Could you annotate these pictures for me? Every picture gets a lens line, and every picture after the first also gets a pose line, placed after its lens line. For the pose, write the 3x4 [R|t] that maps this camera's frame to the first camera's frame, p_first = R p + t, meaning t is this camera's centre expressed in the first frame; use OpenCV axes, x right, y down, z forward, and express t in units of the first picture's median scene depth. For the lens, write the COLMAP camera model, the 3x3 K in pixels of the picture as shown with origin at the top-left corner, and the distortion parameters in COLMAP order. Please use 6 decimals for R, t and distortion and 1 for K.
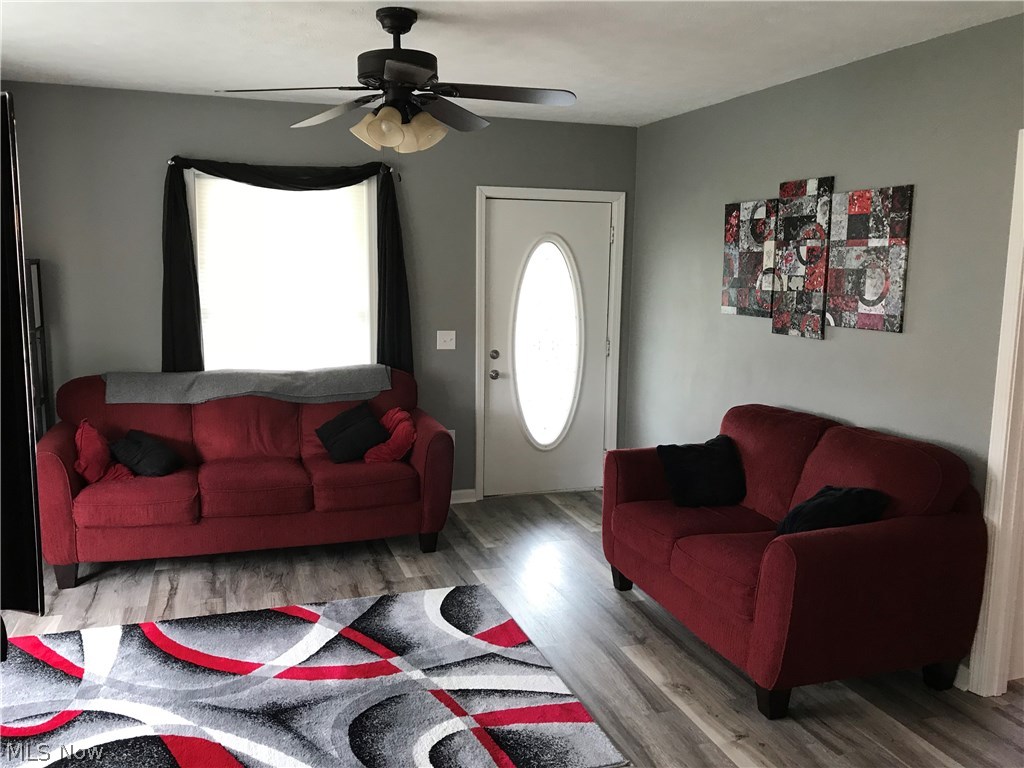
lens RADIAL K [[838.8, 0, 512.0], [0, 838.8, 384.0], [0, 0, 1]] dist [0.003401, 0.009912]
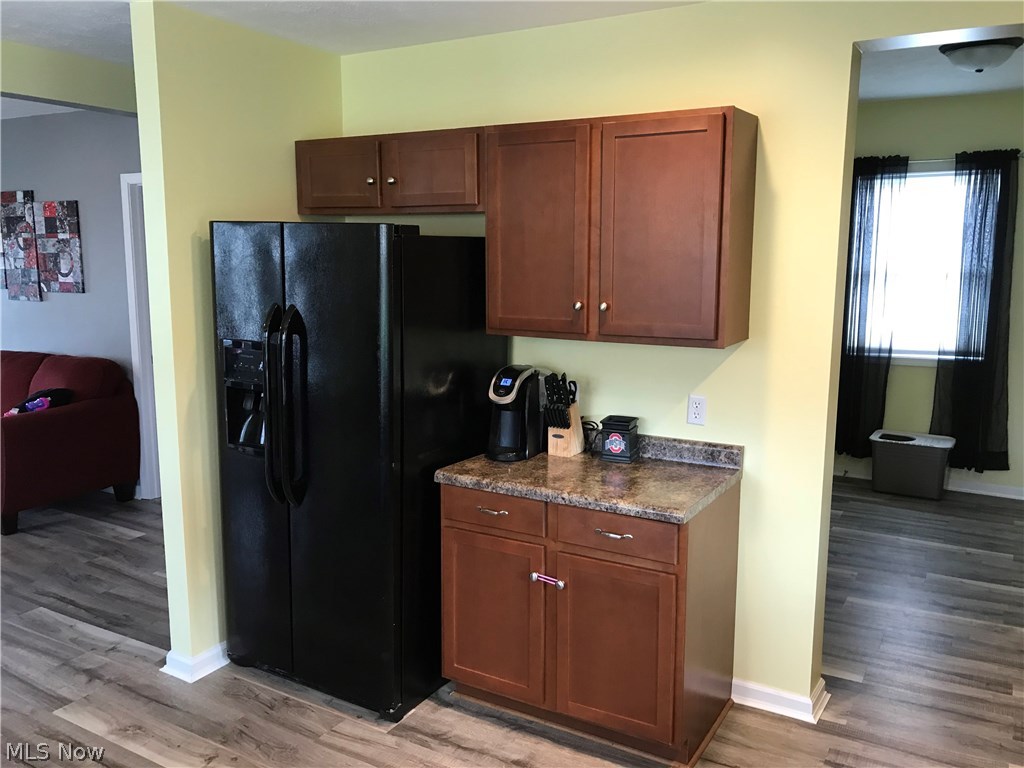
lens RADIAL K [[838.8, 0, 512.0], [0, 838.8, 384.0], [0, 0, 1]] dist [0.003401, 0.009912]
pose [[0.750640, -0.107744, 0.651867, 0.013815], [0.097193, 0.993888, 0.052354, 0.098627], [-0.653524, 0.024058, 0.756524, -0.681598]]
